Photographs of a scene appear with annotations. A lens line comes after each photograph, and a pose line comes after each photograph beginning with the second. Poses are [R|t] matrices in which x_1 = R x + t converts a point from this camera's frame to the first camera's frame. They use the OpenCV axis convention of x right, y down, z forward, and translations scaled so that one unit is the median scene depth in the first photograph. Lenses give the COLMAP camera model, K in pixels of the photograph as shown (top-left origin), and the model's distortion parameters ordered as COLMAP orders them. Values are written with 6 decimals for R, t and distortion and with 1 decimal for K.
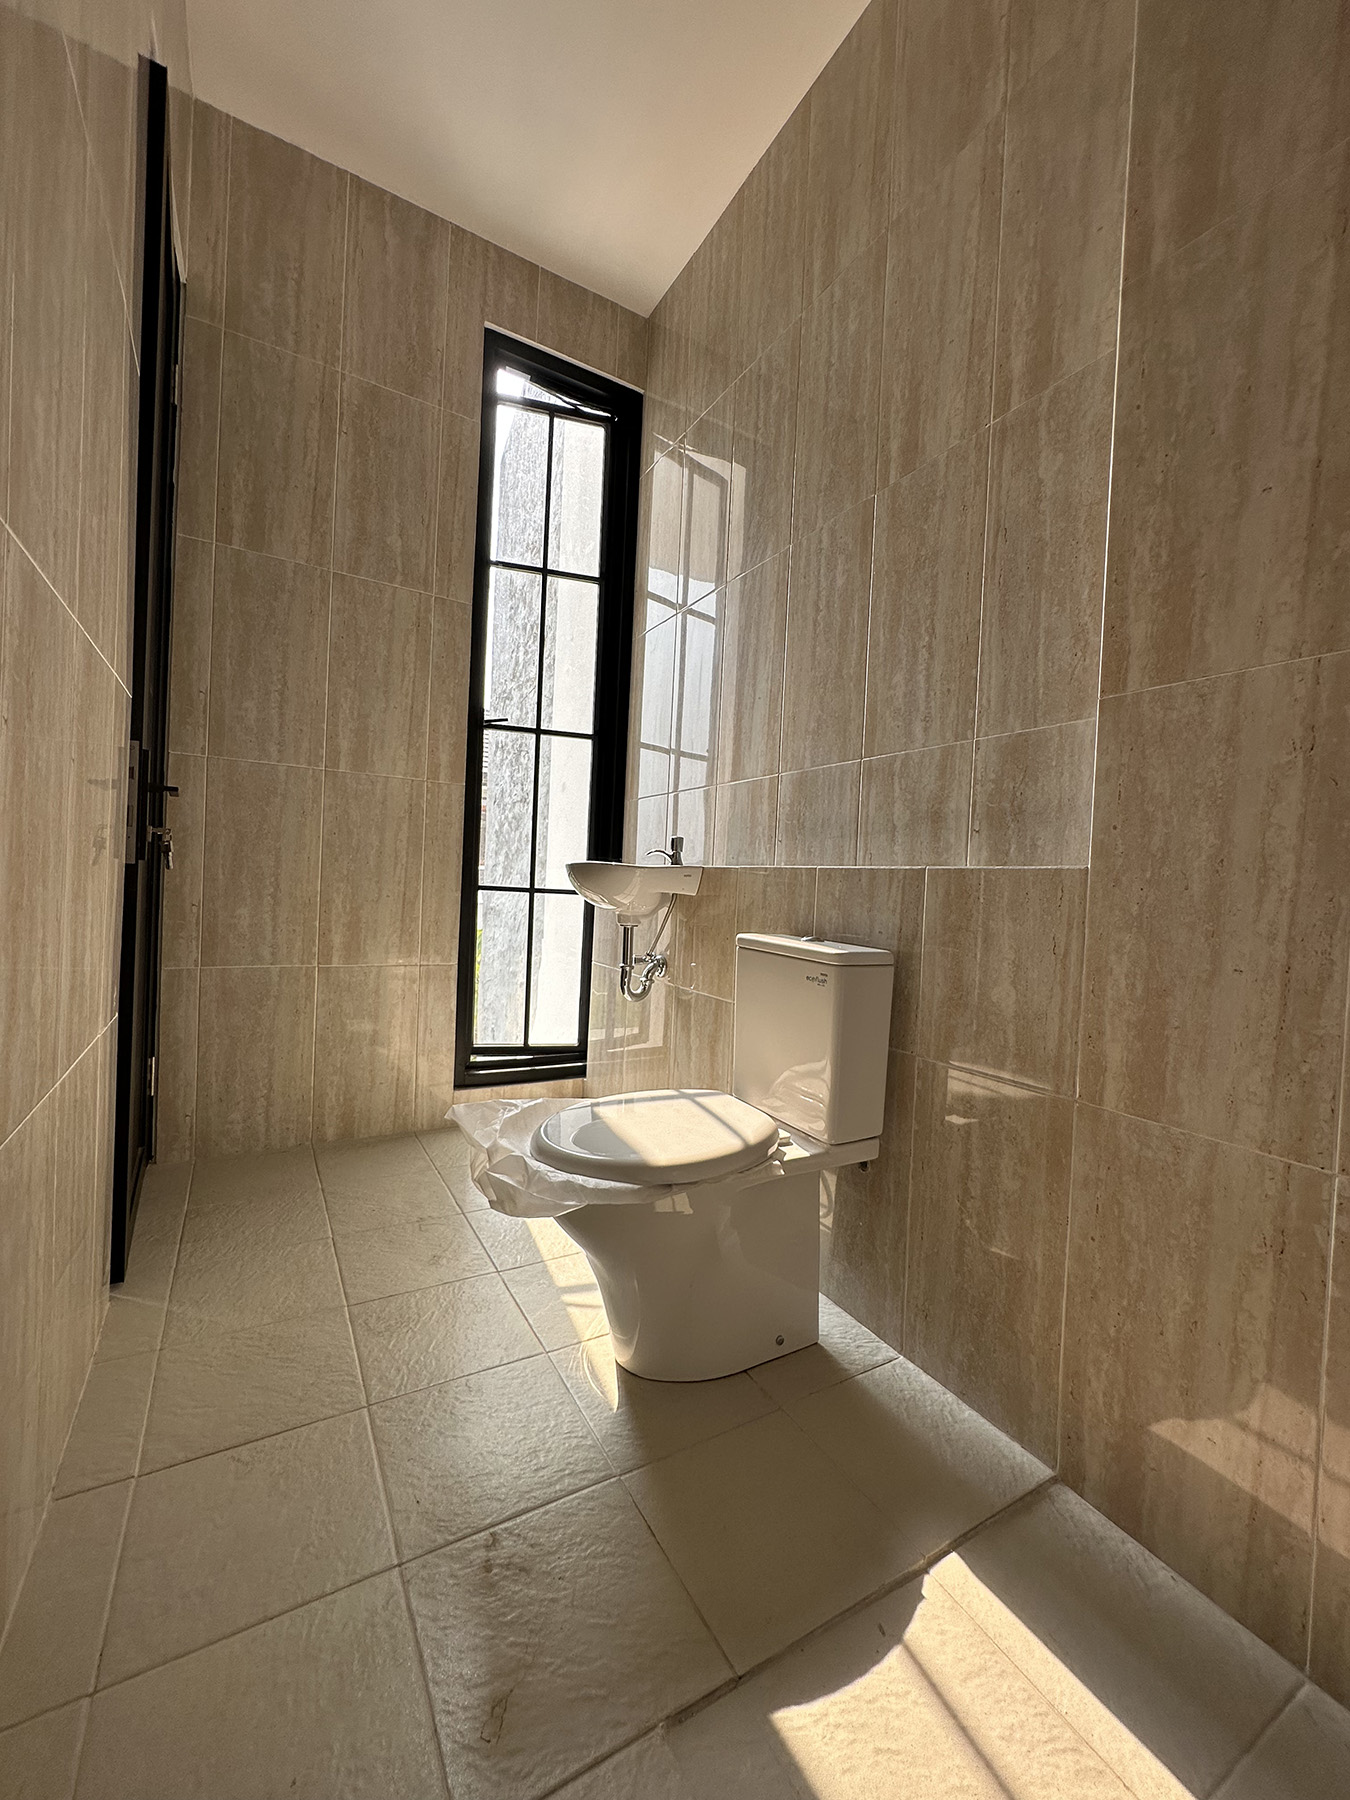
lens RADIAL K [[718.6, 0, 671.7], [0, 718.6, 896.6], [0, 0, 1]] dist [-0.000175, -0.000276]
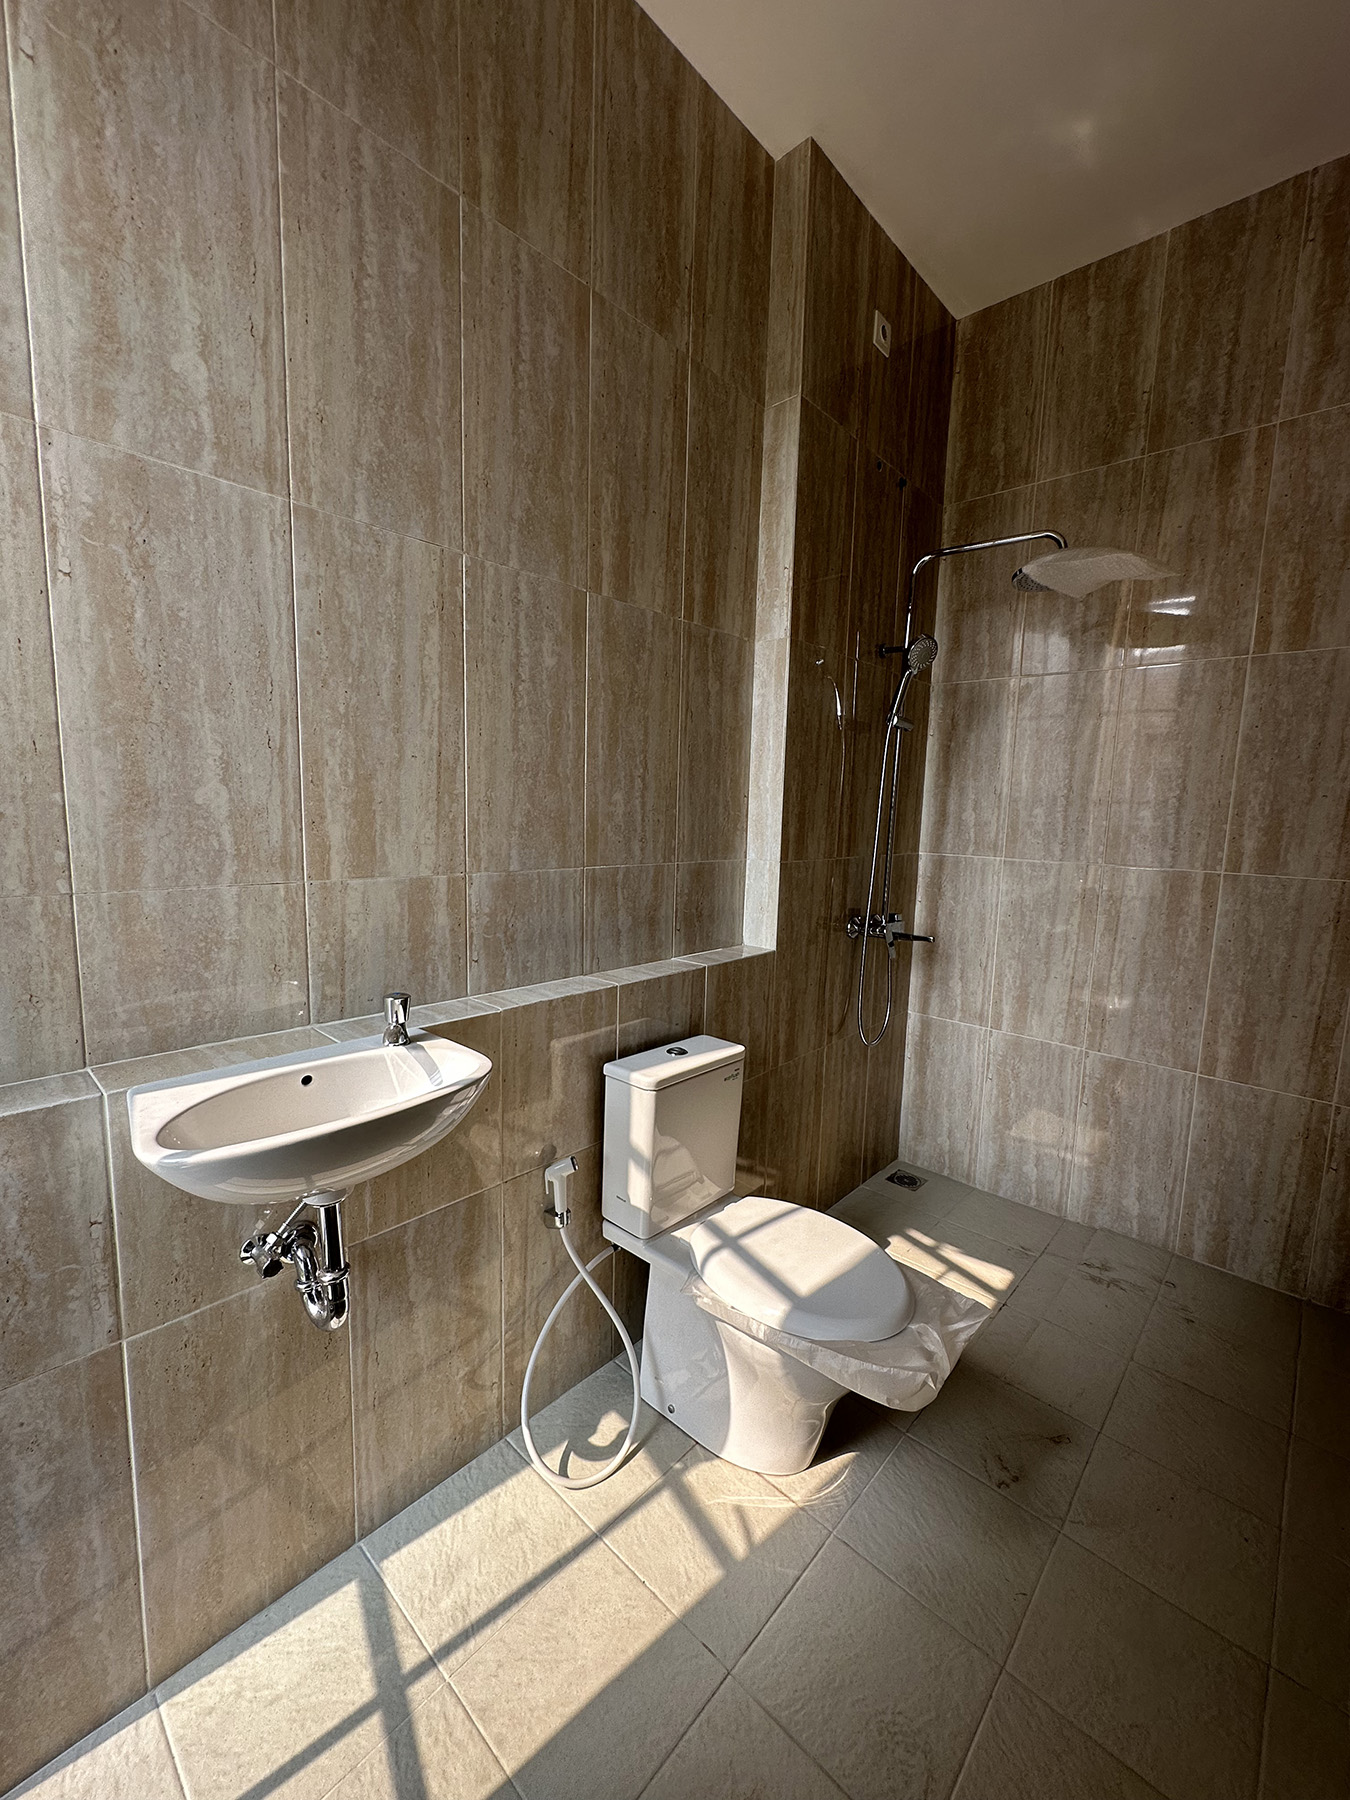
lens RADIAL K [[718.6, 0, 674.2], [0, 718.6, 899.9], [0, 0, 1]] dist [-0.000175, -0.000276]
pose [[-0.287842, -0.172622, 0.941992, -0.761525], [-0.022052, 0.984555, 0.173684, -0.342189], [-0.957424, 0.029221, -0.287202, 1.240369]]
